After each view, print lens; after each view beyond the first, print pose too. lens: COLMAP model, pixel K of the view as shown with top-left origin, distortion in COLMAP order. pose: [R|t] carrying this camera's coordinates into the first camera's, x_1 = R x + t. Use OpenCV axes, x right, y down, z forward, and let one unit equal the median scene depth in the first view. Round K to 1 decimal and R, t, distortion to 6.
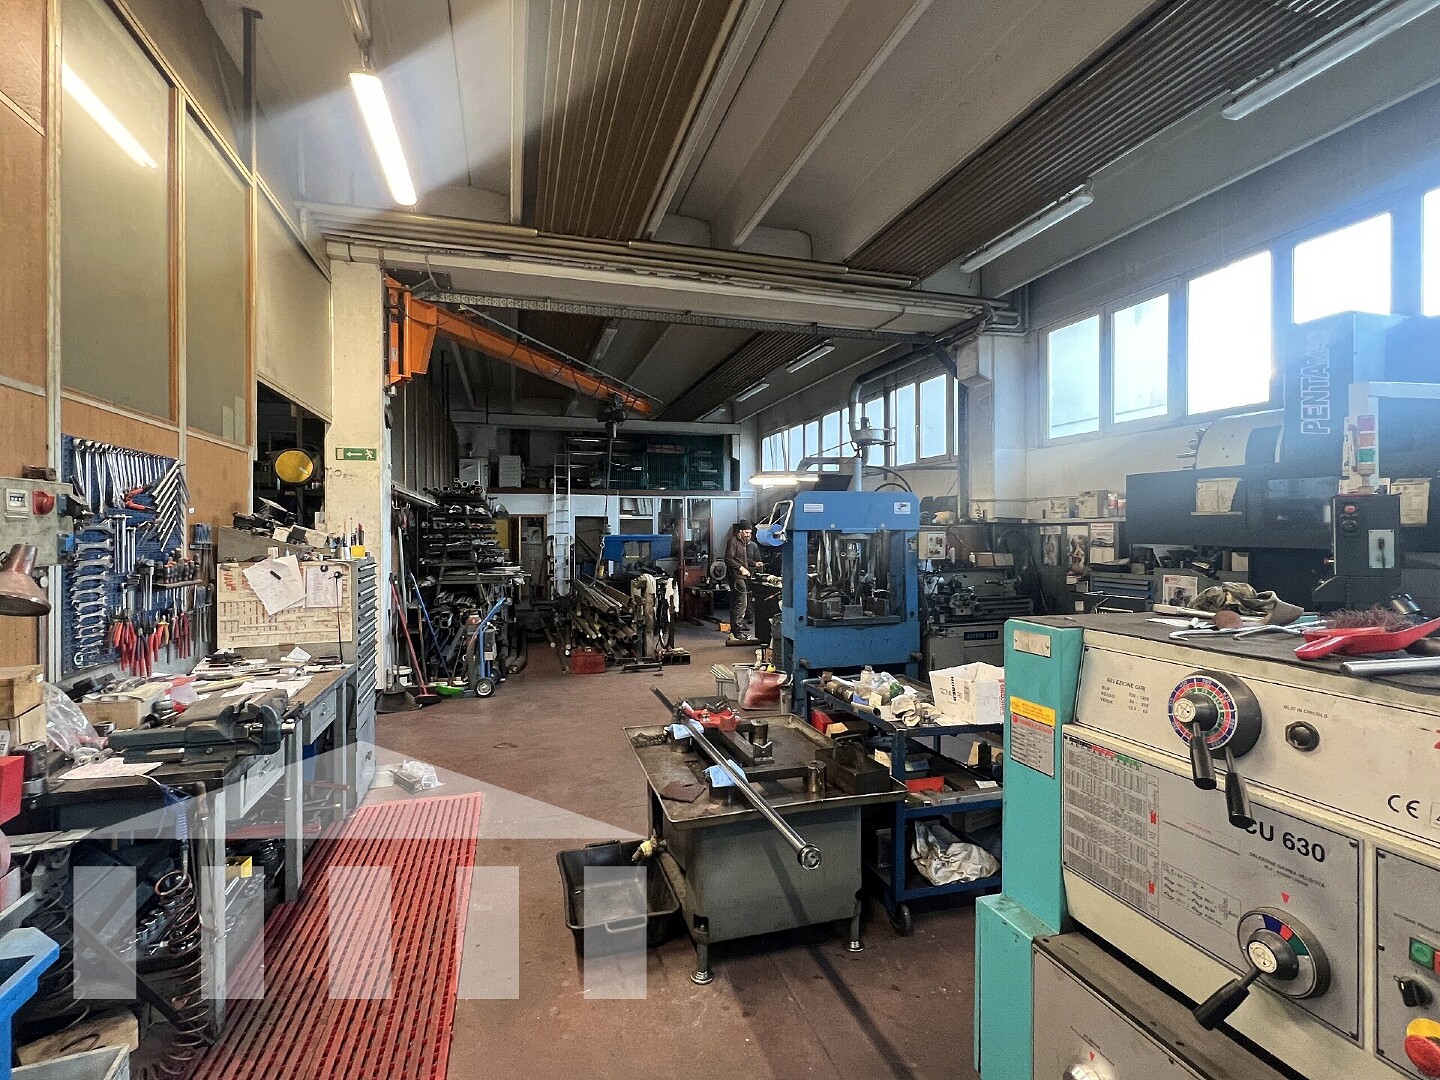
lens RADIAL K [[684.1, 0, 714.8], [0, 684.1, 534.8], [0, 0, 1]] dist [0.000223, -0.000943]
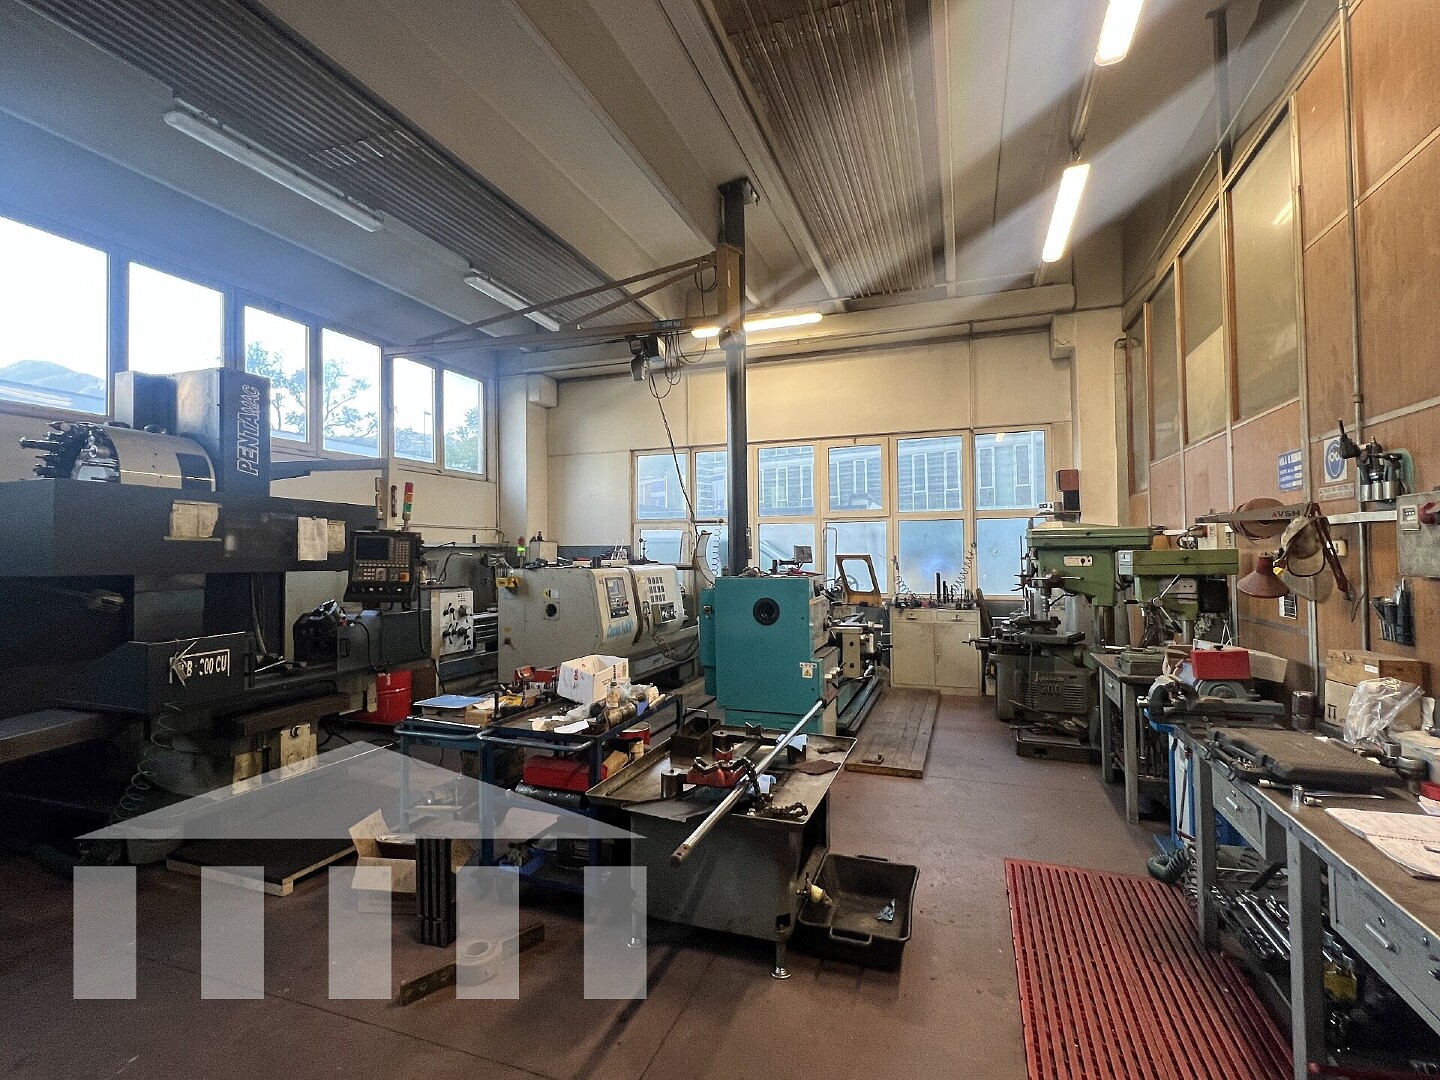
lens RADIAL K [[684.1, 0, 714.8], [0, 684.1, 534.8], [0, 0, 1]] dist [0.000223, -0.000943]
pose [[-0.801923, 0.026831, 0.596825, -0.443450], [0.013914, 0.999559, -0.026241, -0.002672], [-0.597266, -0.012739, -0.801942, 1.469134]]
